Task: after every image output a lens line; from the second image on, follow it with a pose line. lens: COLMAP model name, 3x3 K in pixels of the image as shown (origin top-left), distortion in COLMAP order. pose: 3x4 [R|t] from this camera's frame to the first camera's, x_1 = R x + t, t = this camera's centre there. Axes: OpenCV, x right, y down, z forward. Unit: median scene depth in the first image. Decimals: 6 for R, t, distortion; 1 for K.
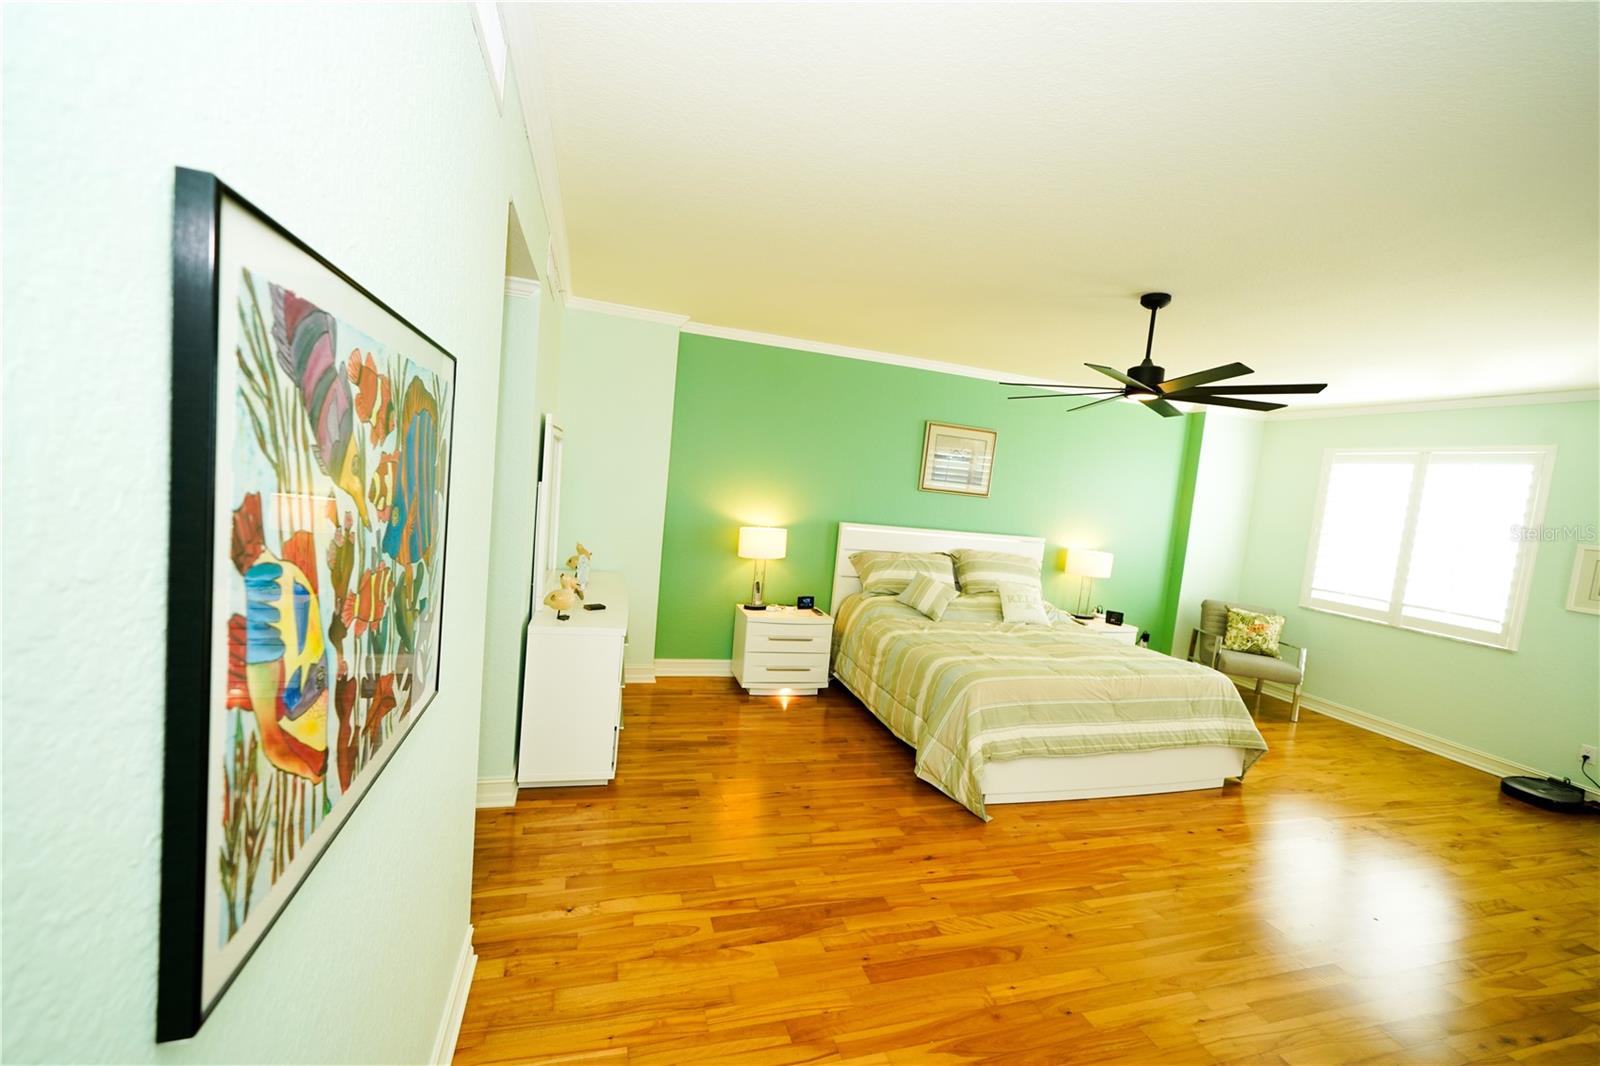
lens RADIAL K [[633.4, 0, 800.0], [0, 633.4, 533.0], [0, 0, 1]] dist [-0.010138, 0.000249]
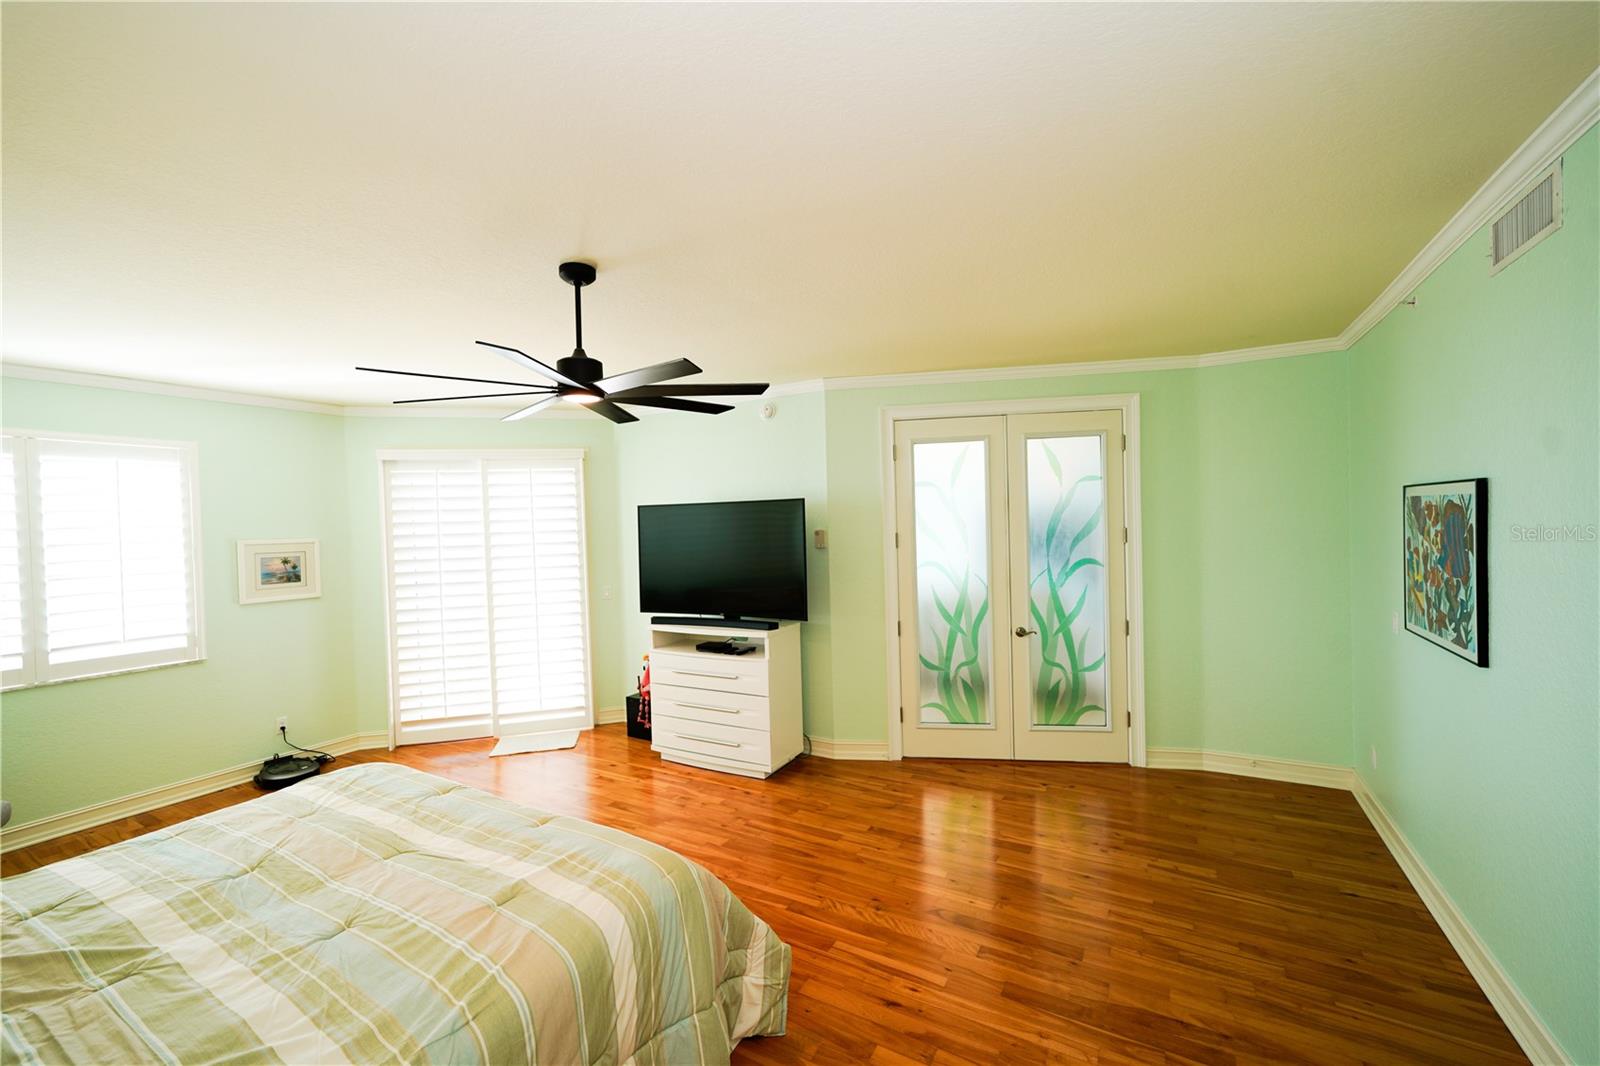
lens RADIAL K [[637.5, 0, 797.6], [0, 637.5, 539.5], [0, 0, 1]] dist [-0.000021, 0.000149]
pose [[-0.673786, -0.092173, 0.733156, -0.231711], [0.025332, 0.988725, 0.147584, -0.167663], [-0.738493, 0.118012, -0.663854, 1.455854]]
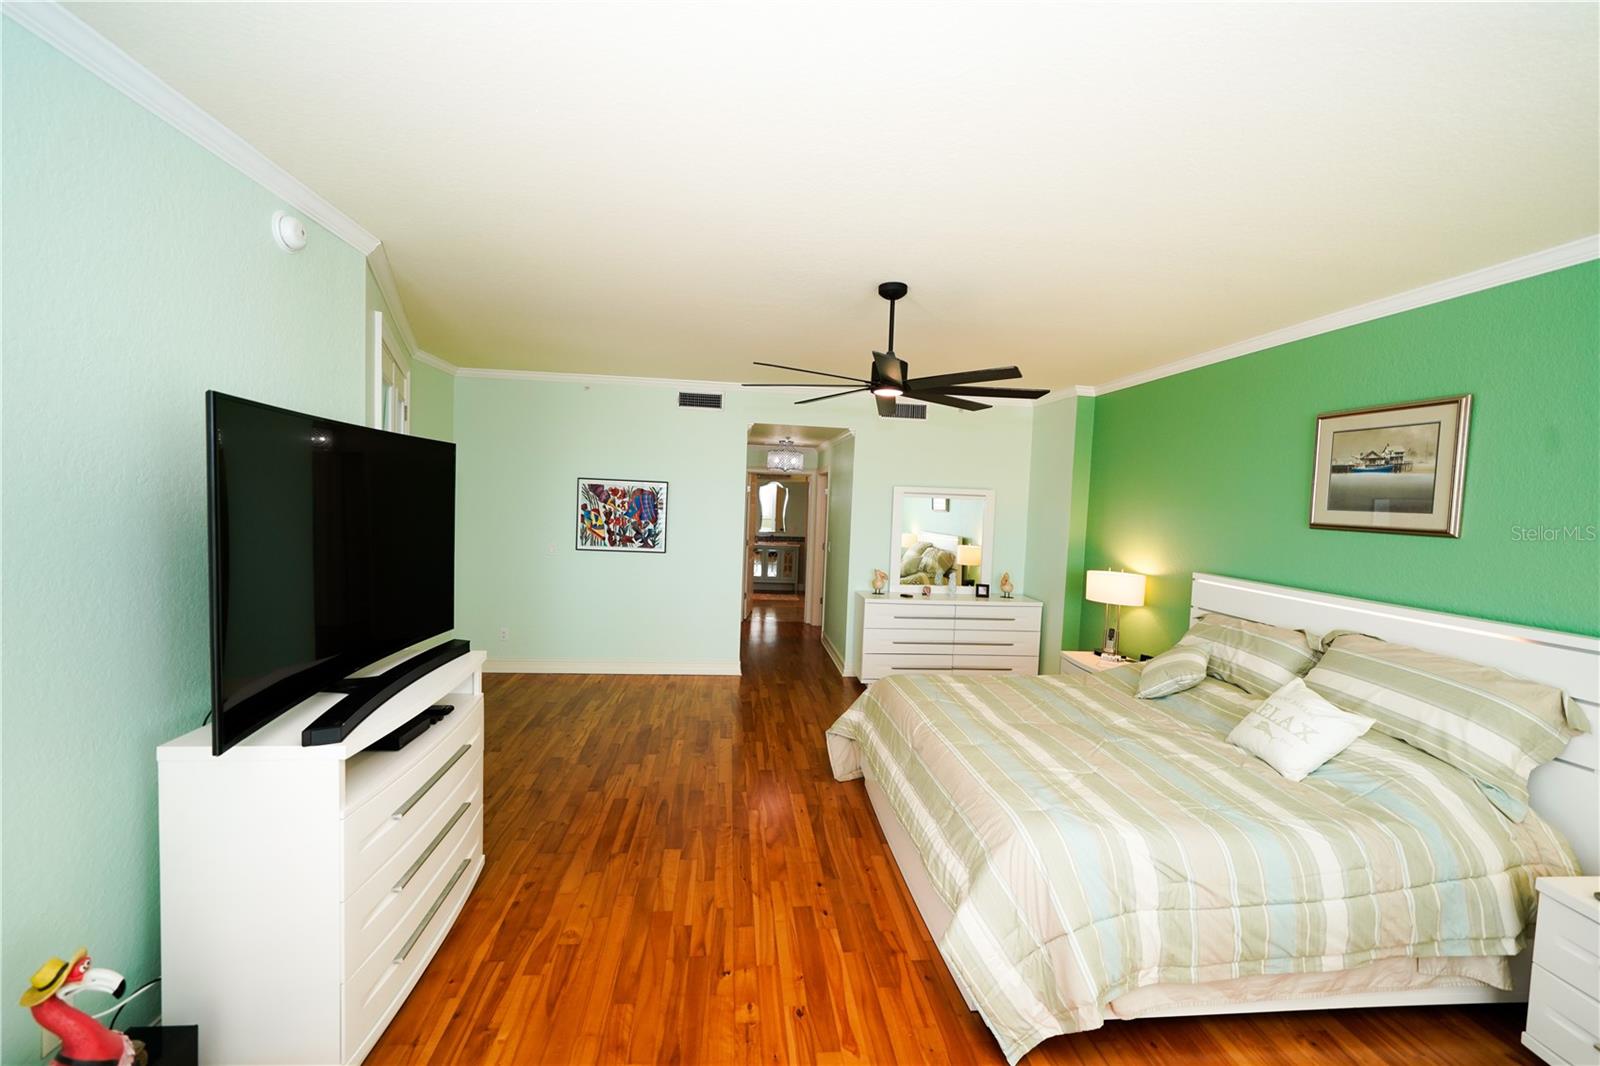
lens RADIAL K [[656.8, 0, 804.9], [0, 656.8, 537.6], [0, 0, 1]] dist [-0.001212, 0.000029]
pose [[-0.180199, -0.047172, -0.982498, 1.651242], [-0.139460, 0.989984, -0.021953, 0.042184], [0.973694, 0.133064, -0.184973, 1.184506]]
